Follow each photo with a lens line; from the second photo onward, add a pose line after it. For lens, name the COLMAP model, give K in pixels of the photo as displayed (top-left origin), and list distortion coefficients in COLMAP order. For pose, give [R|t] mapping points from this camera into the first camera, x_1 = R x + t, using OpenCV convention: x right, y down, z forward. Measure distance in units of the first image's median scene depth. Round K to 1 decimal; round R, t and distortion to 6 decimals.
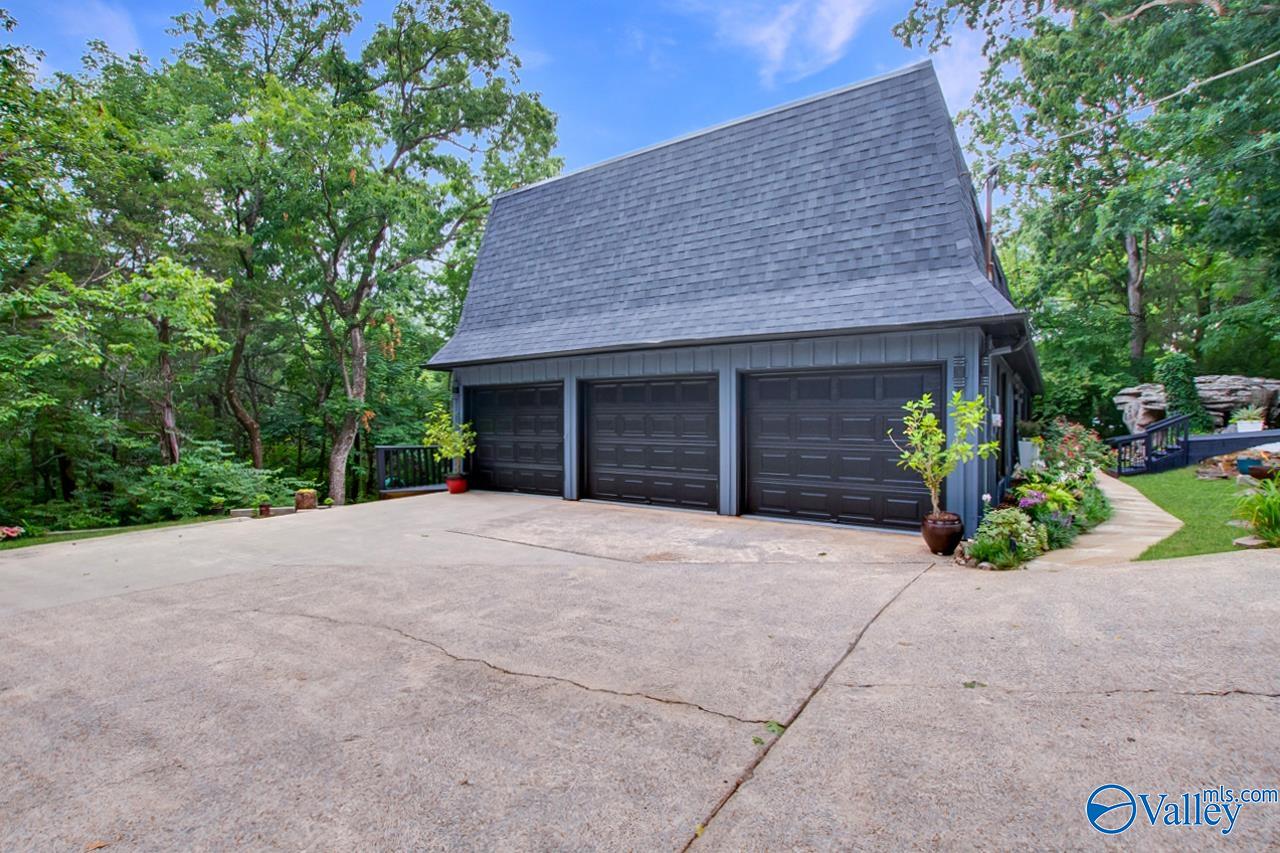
lens RADIAL K [[590.3, 0, 638.8], [0, 590.3, 419.9], [0, 0, 1]] dist [-0.017770, -0.000150]
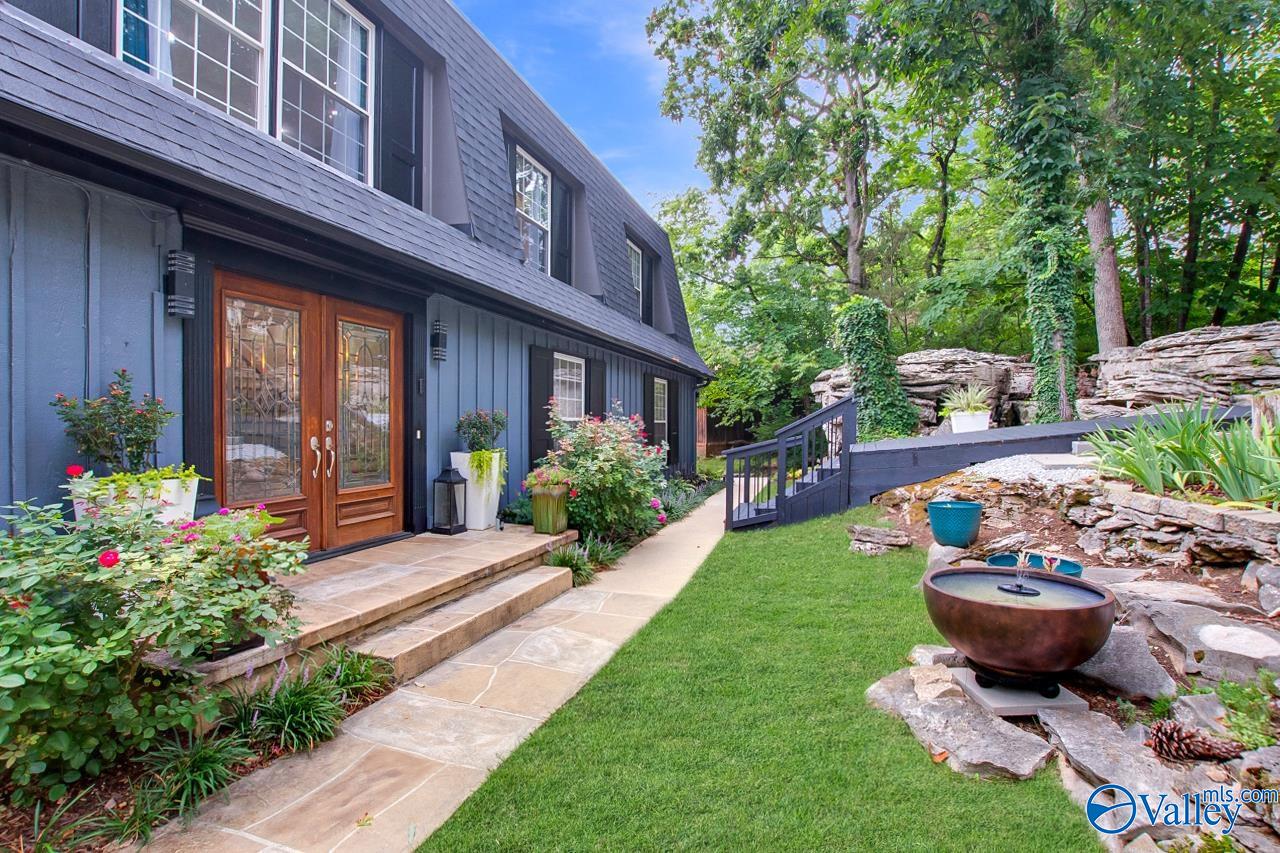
lens RADIAL K [[590.3, 0, 637.4], [0, 590.3, 425.2], [0, 0, 1]] dist [-0.017770, -0.000150]
pose [[0.963048, -0.008863, 0.269185, 0.561429], [0.011054, 0.999917, -0.006623, 0.013049], [-0.269104, 0.009354, 0.963066, 0.511055]]
